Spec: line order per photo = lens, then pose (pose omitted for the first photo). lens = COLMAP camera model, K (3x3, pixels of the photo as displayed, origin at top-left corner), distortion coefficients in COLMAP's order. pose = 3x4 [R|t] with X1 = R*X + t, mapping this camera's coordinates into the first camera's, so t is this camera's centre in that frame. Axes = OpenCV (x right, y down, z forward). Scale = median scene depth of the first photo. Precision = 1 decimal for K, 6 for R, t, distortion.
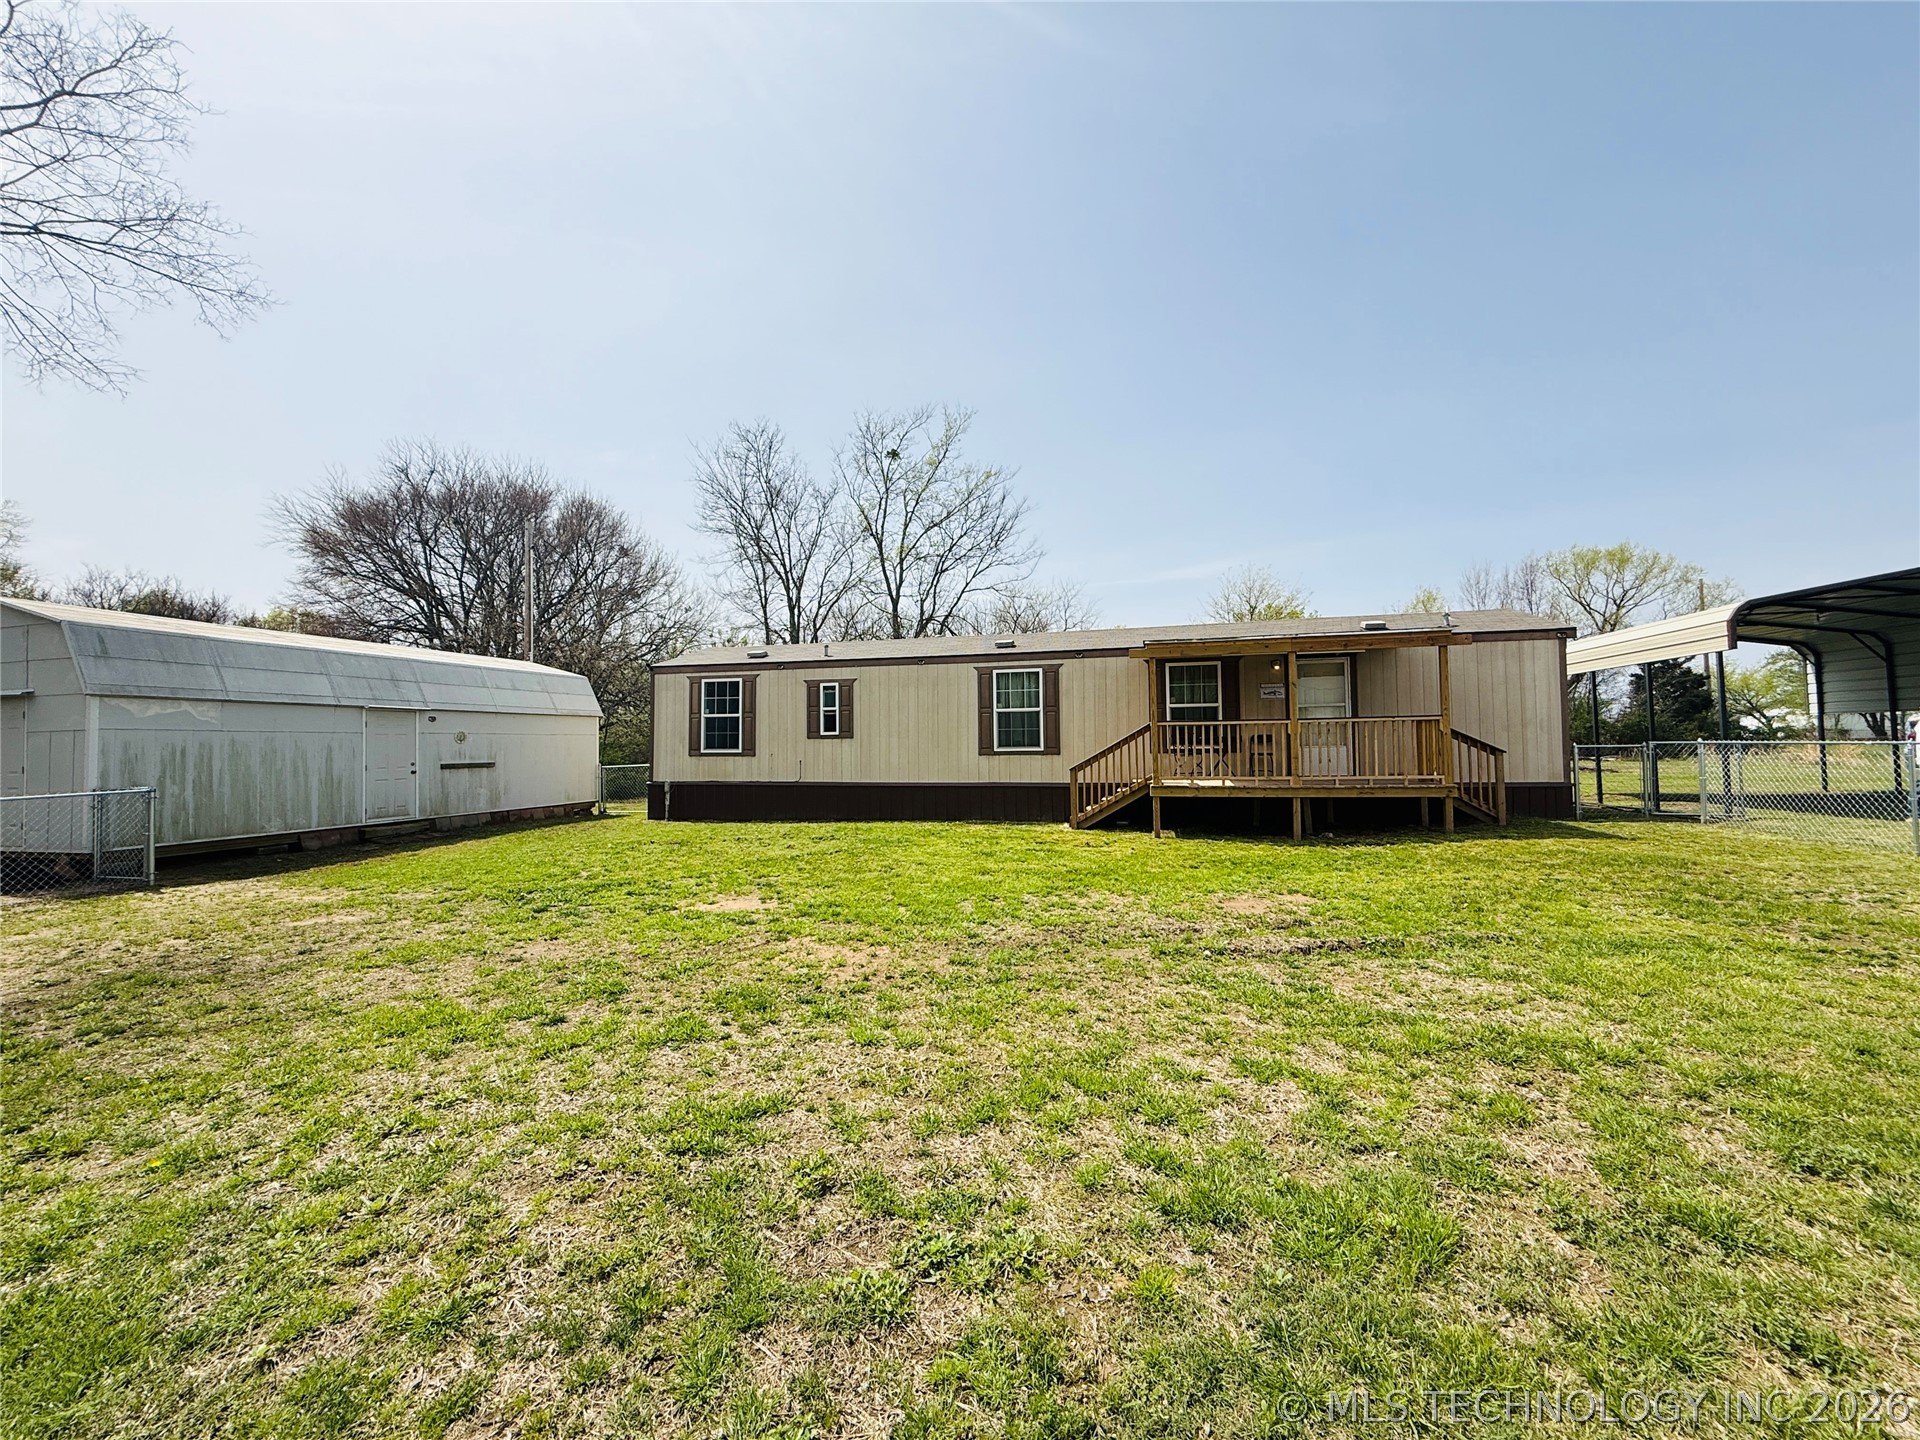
lens RADIAL K [[772.7, 0, 957.7], [0, 772.7, 719.1], [0, 0, 1]] dist [0.002815, 0.000239]
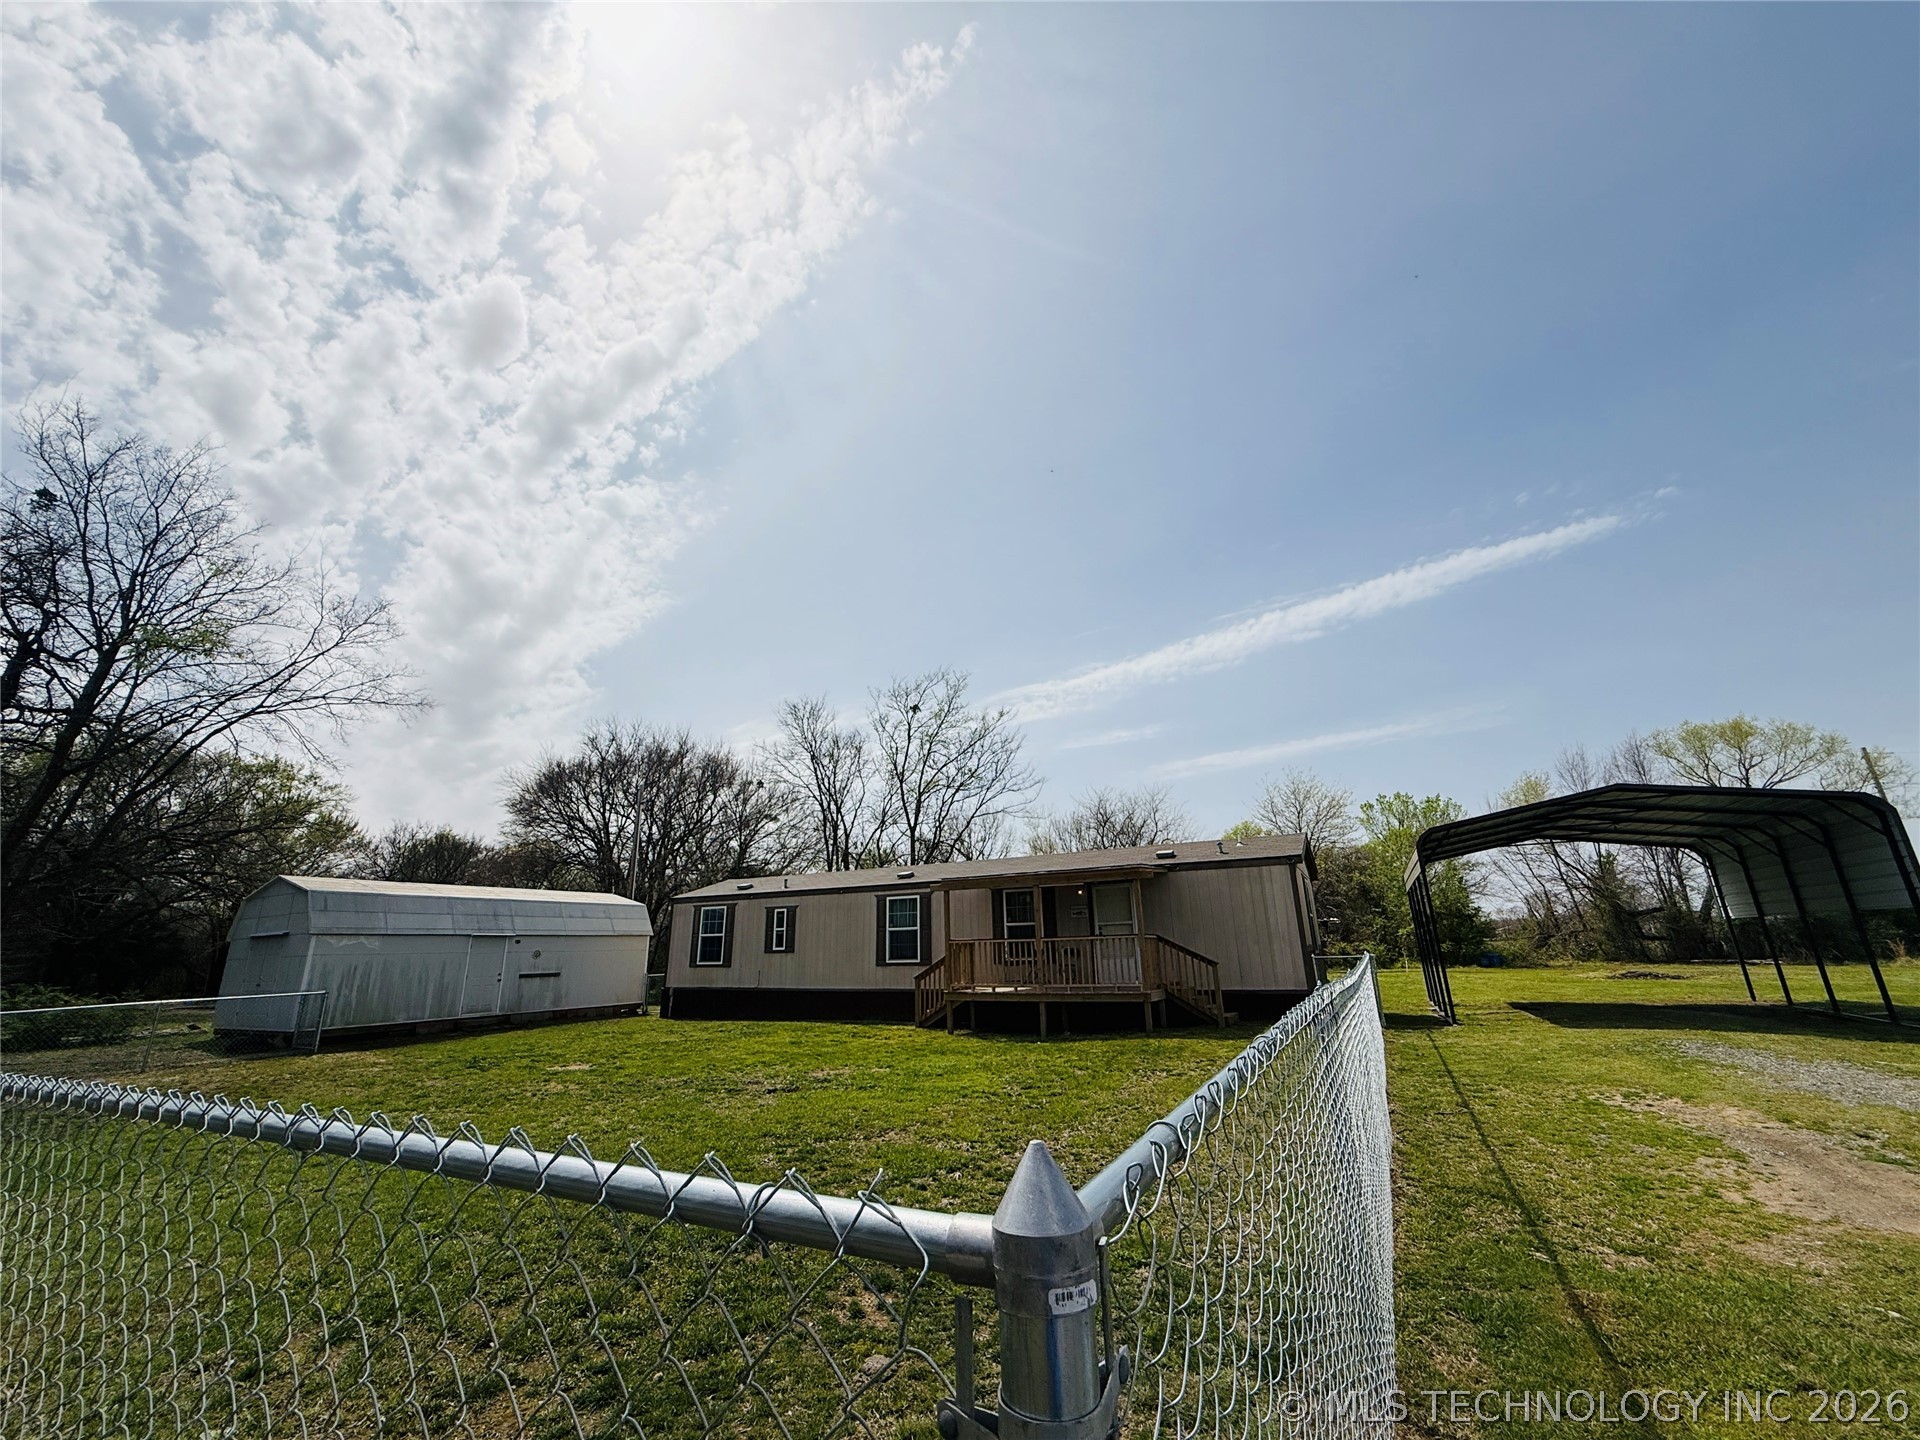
lens RADIAL K [[772.7, 0, 951.4], [0, 772.7, 720.1], [0, 0, 1]] dist [0.002815, 0.000239]
pose [[0.969619, -0.077523, -0.232010, 0.452639], [0.017263, 0.967775, -0.251223, -0.022312], [0.244009, 0.239586, 0.939712, -0.252281]]
